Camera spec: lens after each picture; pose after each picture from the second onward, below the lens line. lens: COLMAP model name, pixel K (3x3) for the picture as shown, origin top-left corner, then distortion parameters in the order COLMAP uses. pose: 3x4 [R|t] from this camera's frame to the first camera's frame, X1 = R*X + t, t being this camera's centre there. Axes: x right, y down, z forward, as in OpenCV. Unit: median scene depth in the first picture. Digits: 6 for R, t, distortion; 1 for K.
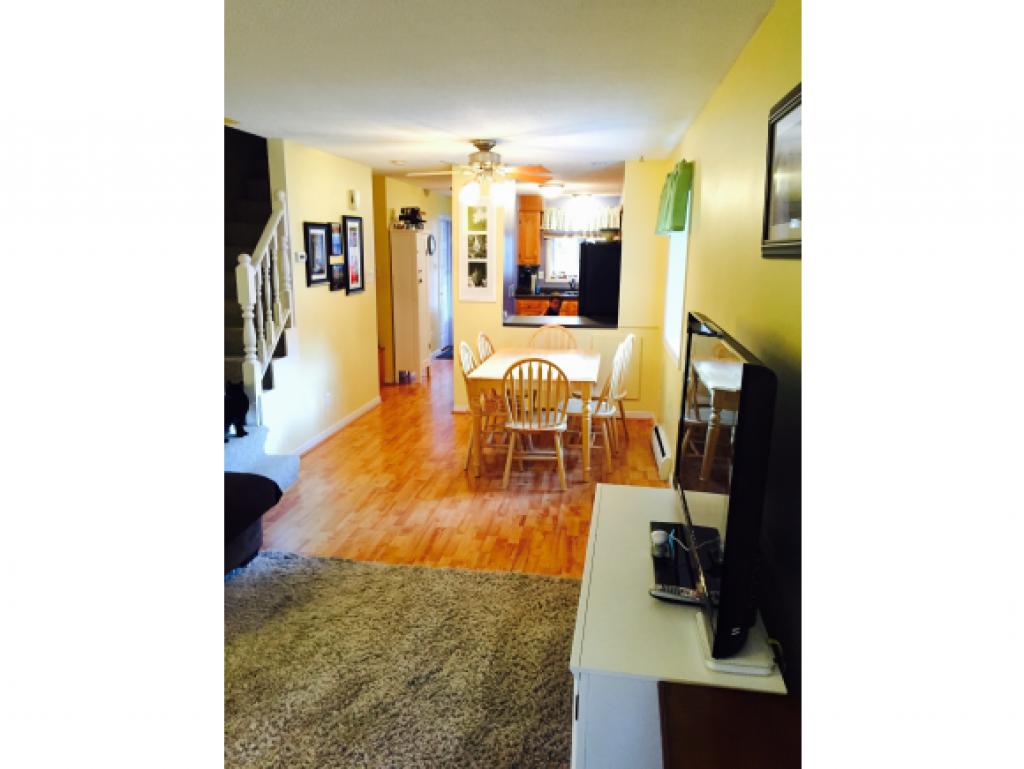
lens RADIAL K [[658.4, 0, 504.8], [0, 658.4, 380.0], [0, 0, 1]] dist [0.057230, -0.052709]
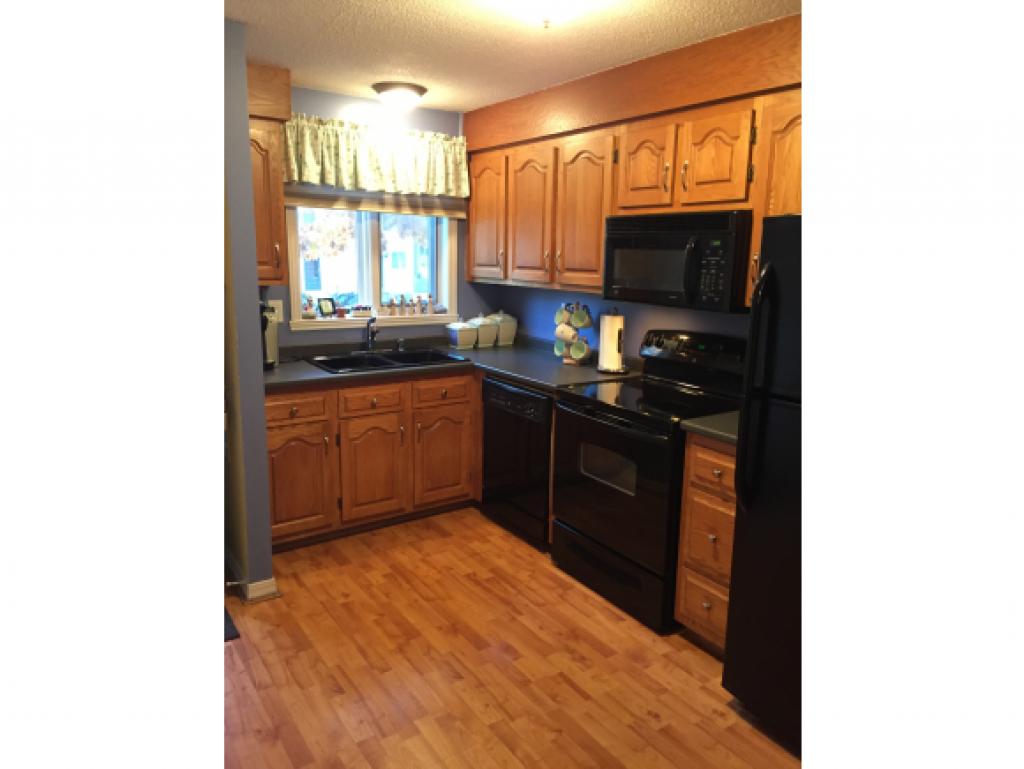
lens RADIAL K [[658.4, 0, 512.0], [0, 658.4, 379.4], [0, 0, 1]] dist [0.057230, -0.052709]
pose [[0.721278, -0.123425, 0.681560, -0.155399], [0.120338, 0.991361, 0.052177, -0.195393], [-0.682112, 0.044384, 0.729899, 1.019815]]
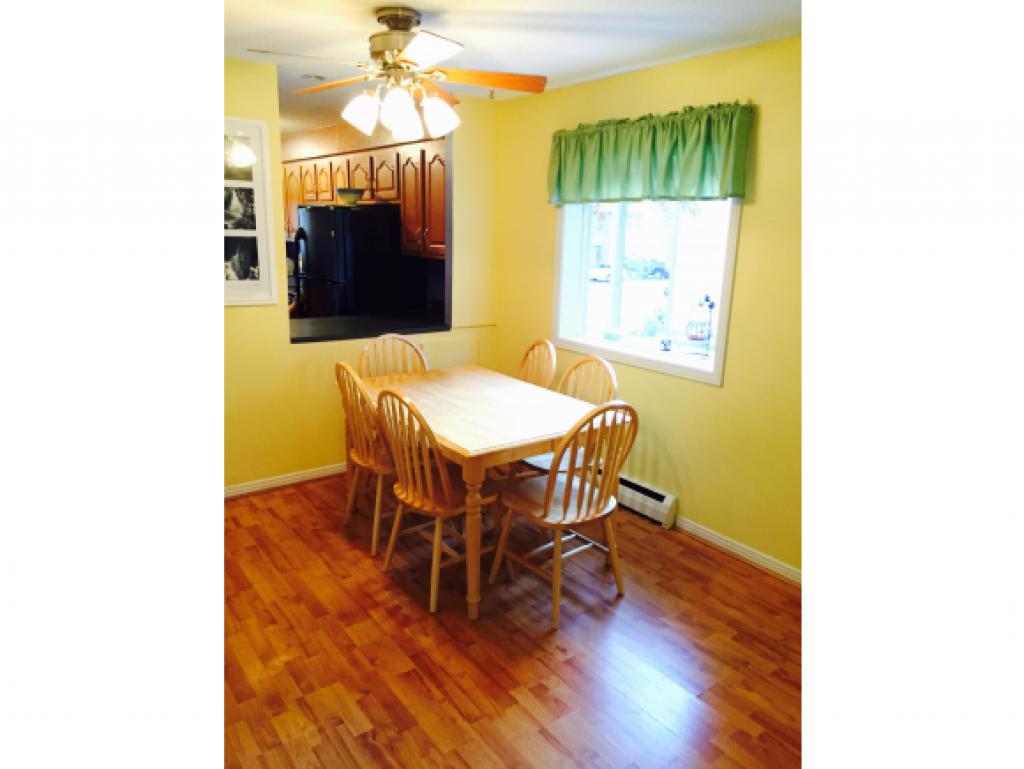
lens RADIAL K [[658.4, 0, 509.8], [0, 658.4, 382.1], [0, 0, 1]] dist [0.057230, -0.052709]
pose [[0.697775, -0.150877, 0.700247, -0.279473], [0.113575, 0.988503, 0.099811, -0.079813], [-0.707255, 0.009885, 0.706889, 0.402857]]
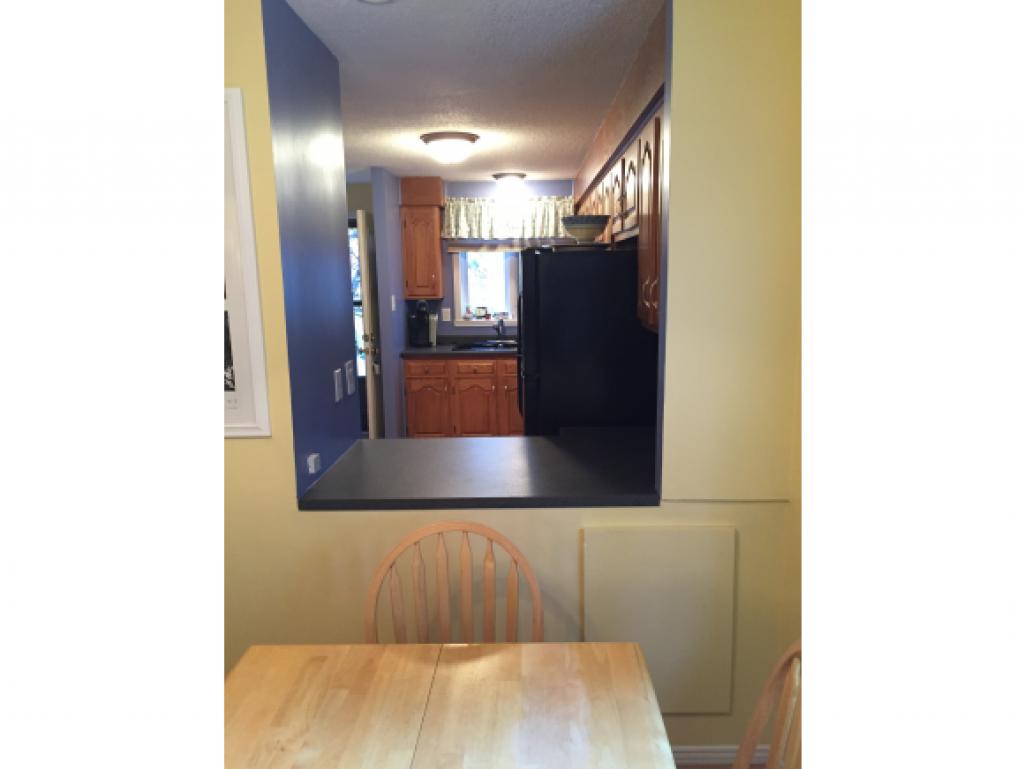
lens RADIAL K [[658.4, 0, 511.0], [0, 658.4, 380.4], [0, 0, 1]] dist [0.057230, -0.052709]
pose [[0.991445, -0.043931, 0.122912, 0.057457], [0.048309, 0.998292, -0.032867, -0.120659], [-0.121258, 0.038524, 0.991873, 0.634377]]
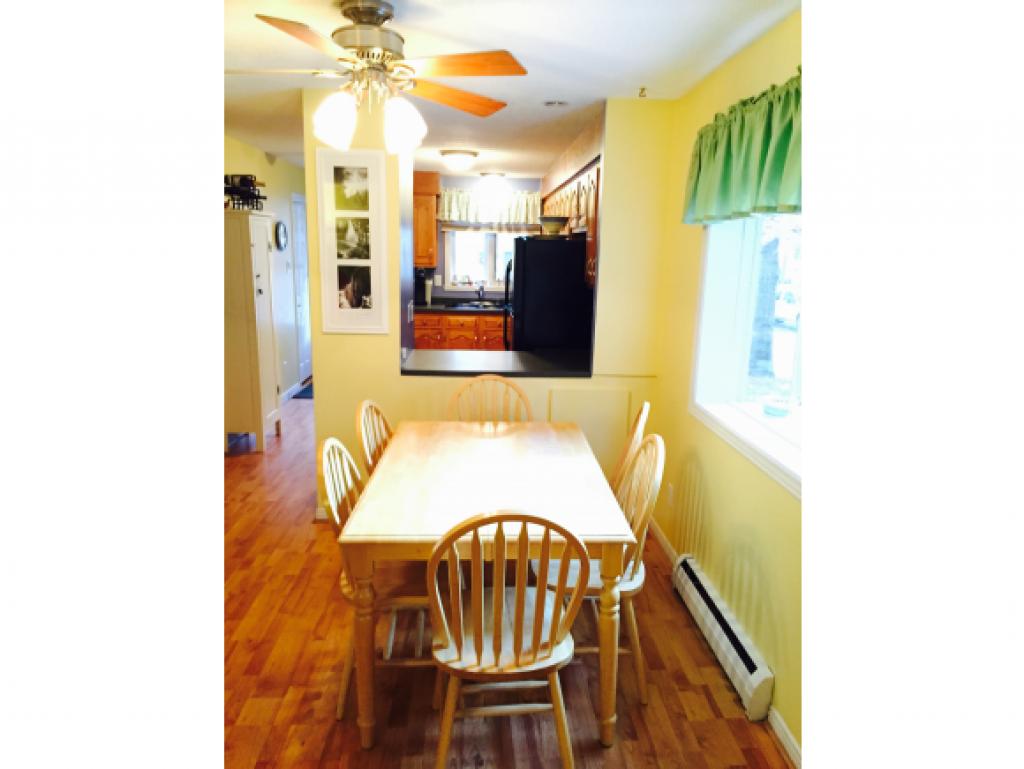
lens RADIAL K [[658.4, 0, 512.3], [0, 658.4, 382.5], [0, 0, 1]] dist [0.057230, -0.052709]
pose [[0.980132, -0.022021, 0.197120, -0.020544], [0.020524, 0.999743, 0.009635, -0.074517], [-0.197281, -0.005398, 0.980332, 0.380313]]
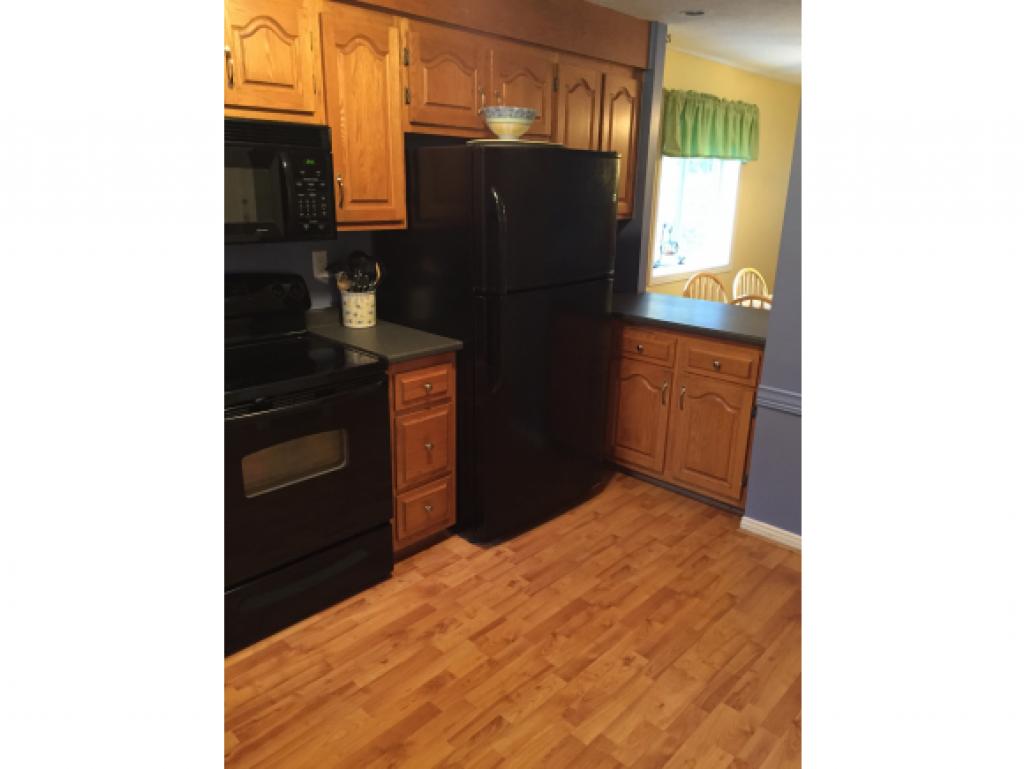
lens RADIAL K [[658.4, 0, 517.3], [0, 658.4, 380.4], [0, 0, 1]] dist [0.057230, -0.052709]
pose [[-0.824389, -0.184187, 0.535218, -0.085725], [0.087098, 0.893034, 0.441479, -0.282451], [-0.559283, 0.410567, -0.720165, 1.457216]]
